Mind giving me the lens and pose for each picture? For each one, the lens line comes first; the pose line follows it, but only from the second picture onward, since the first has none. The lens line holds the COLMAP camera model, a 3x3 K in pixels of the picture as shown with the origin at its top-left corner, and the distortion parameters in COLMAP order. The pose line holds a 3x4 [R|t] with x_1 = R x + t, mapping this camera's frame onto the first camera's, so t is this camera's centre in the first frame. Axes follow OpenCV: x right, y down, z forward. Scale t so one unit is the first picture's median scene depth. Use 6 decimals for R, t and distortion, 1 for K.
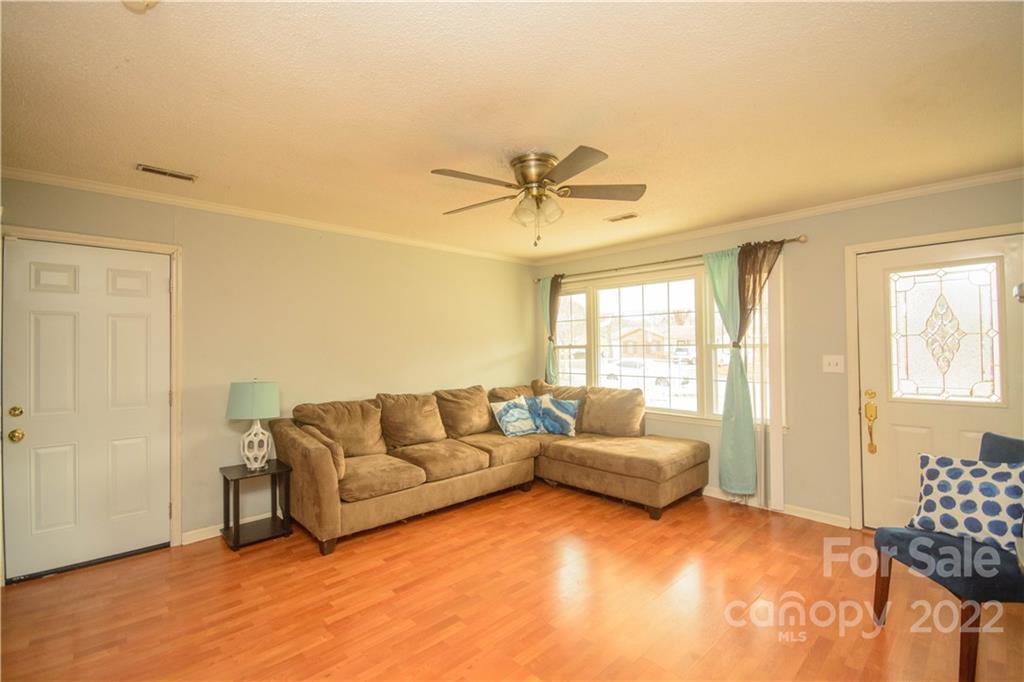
lens RADIAL K [[452.0, 0, 510.6], [0, 452.0, 344.2], [0, 0, 1]] dist [0.000527, -0.000010]
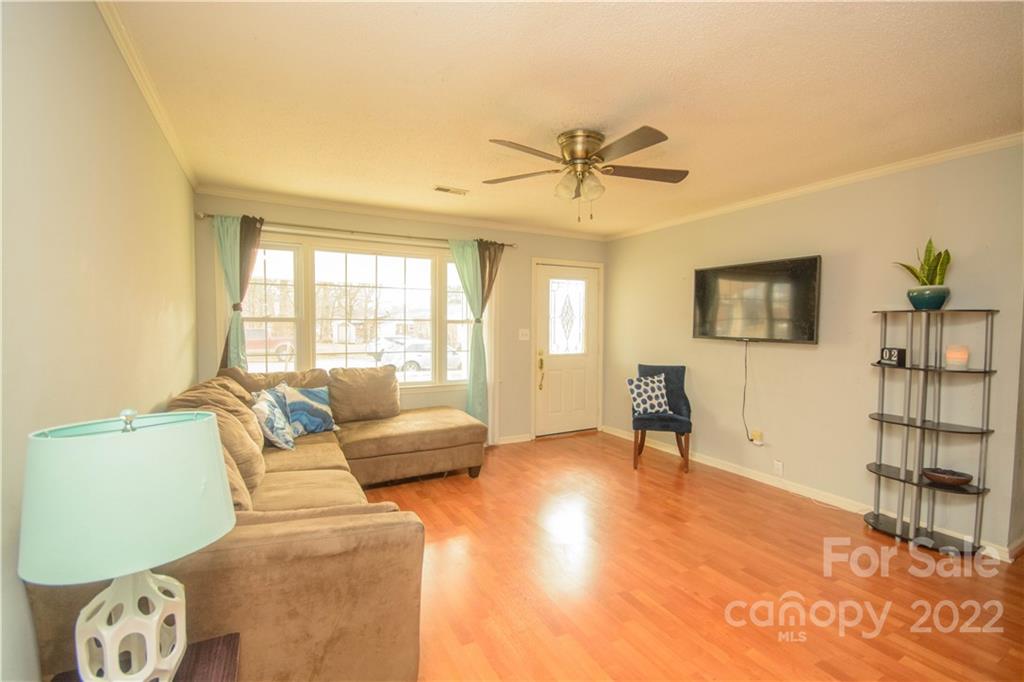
lens RADIAL K [[452.0, 0, 510.7], [0, 452.0, 340.6], [0, 0, 1]] dist [0.000527, -0.000010]
pose [[0.268891, -0.023623, 0.962881, -0.654739], [-0.014524, 0.999486, 0.028577, 0.018785], [-0.963061, -0.021669, 0.268409, 0.574790]]
